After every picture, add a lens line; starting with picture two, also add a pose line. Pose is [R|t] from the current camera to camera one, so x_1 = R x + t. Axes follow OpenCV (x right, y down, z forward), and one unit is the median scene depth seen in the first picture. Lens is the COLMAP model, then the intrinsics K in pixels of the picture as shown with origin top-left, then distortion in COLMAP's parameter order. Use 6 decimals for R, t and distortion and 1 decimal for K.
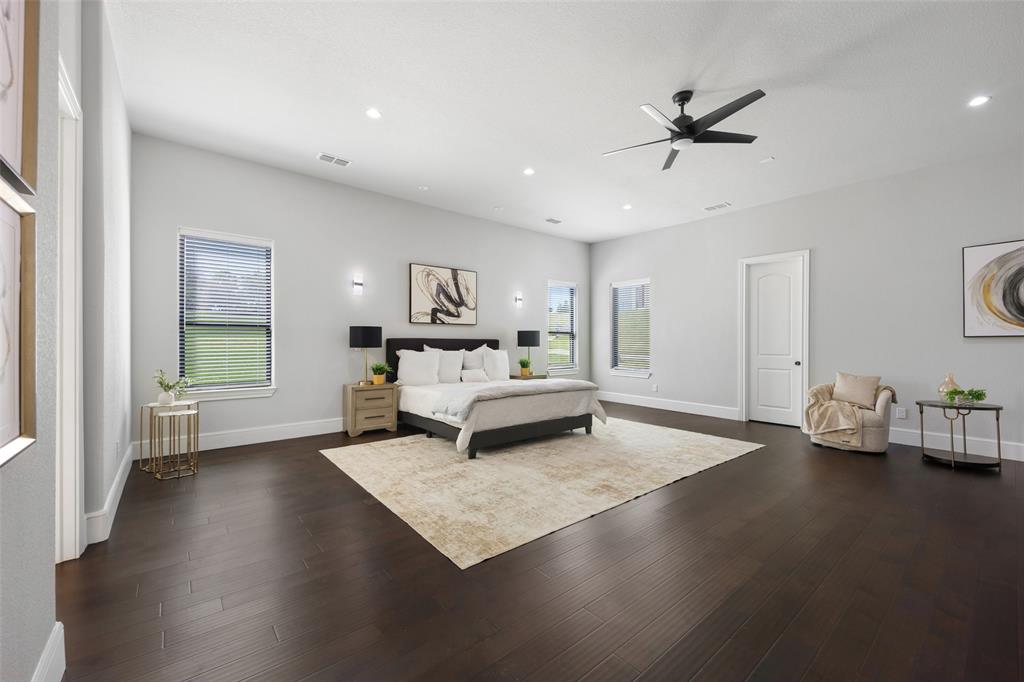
lens RADIAL K [[405.1, 0, 509.2], [0, 405.1, 339.9], [0, 0, 1]] dist [0.002986, 0.000041]
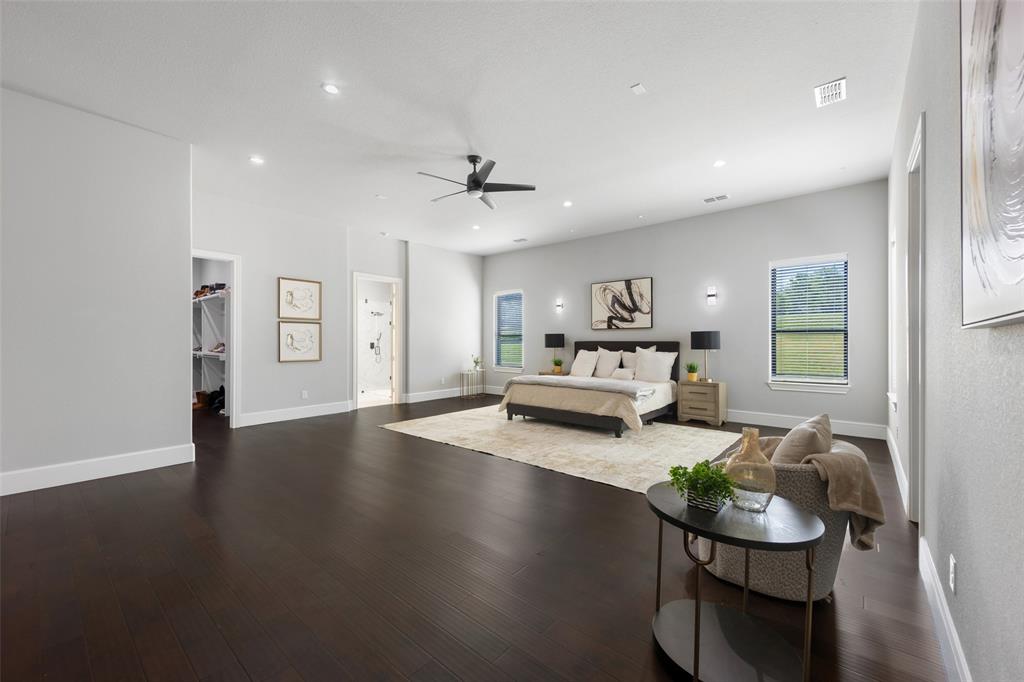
lens RADIAL K [[405.1, 0, 509.1], [0, 405.1, 343.1], [0, 0, 1]] dist [0.002986, 0.000041]
pose [[0.163533, -0.001763, -0.986536, 0.954945], [0.002452, 0.999996, -0.001381, 0.003241], [0.986535, -0.002193, 0.163536, 0.496743]]
